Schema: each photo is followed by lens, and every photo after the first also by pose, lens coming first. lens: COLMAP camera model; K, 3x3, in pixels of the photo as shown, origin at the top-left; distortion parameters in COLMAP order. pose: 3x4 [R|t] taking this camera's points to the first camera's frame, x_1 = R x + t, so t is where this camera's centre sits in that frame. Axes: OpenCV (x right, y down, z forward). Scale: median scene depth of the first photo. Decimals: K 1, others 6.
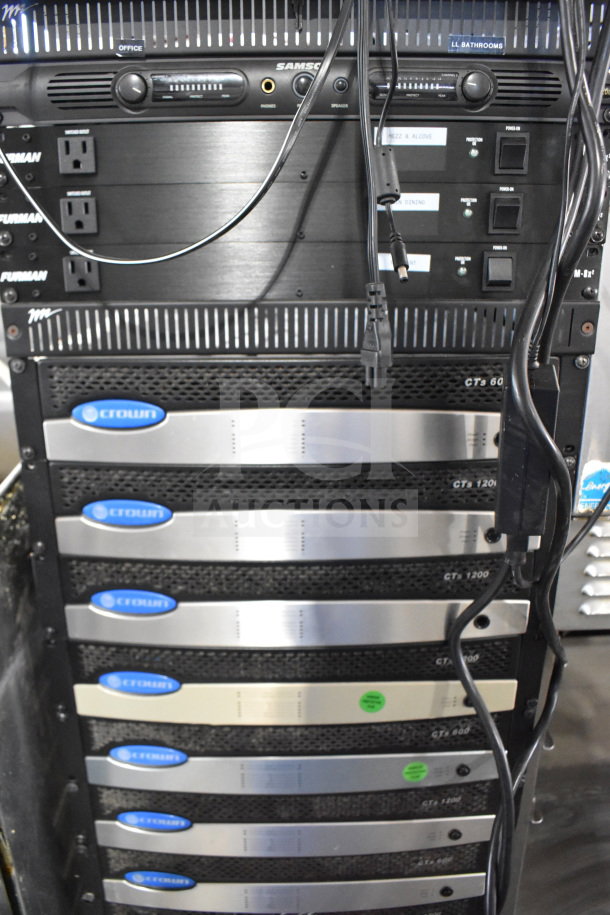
lens RADIAL K [[711.5, 0, 305.0], [0, 711.5, 461.5], [0, 0, 1]] dist [-0.081866, -0.003132]
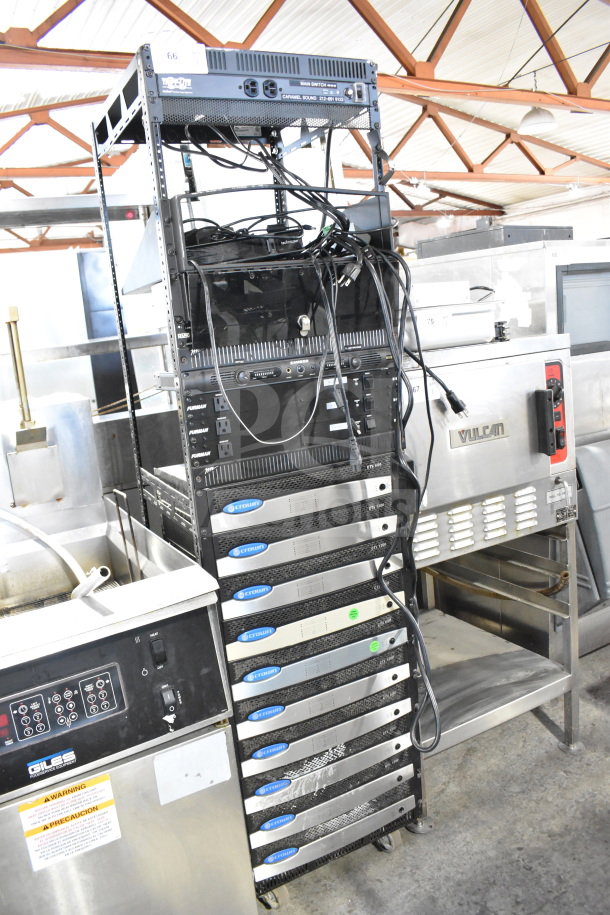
lens RADIAL K [[711.5, 0, 303.7], [0, 711.5, 458.1], [0, 0, 1]] dist [-0.081866, -0.003132]
pose [[0.890213, -0.162302, 0.425652, -0.990538], [0.232261, 0.965518, -0.117600, 0.095642], [-0.391888, 0.203551, 0.897213, -1.138876]]
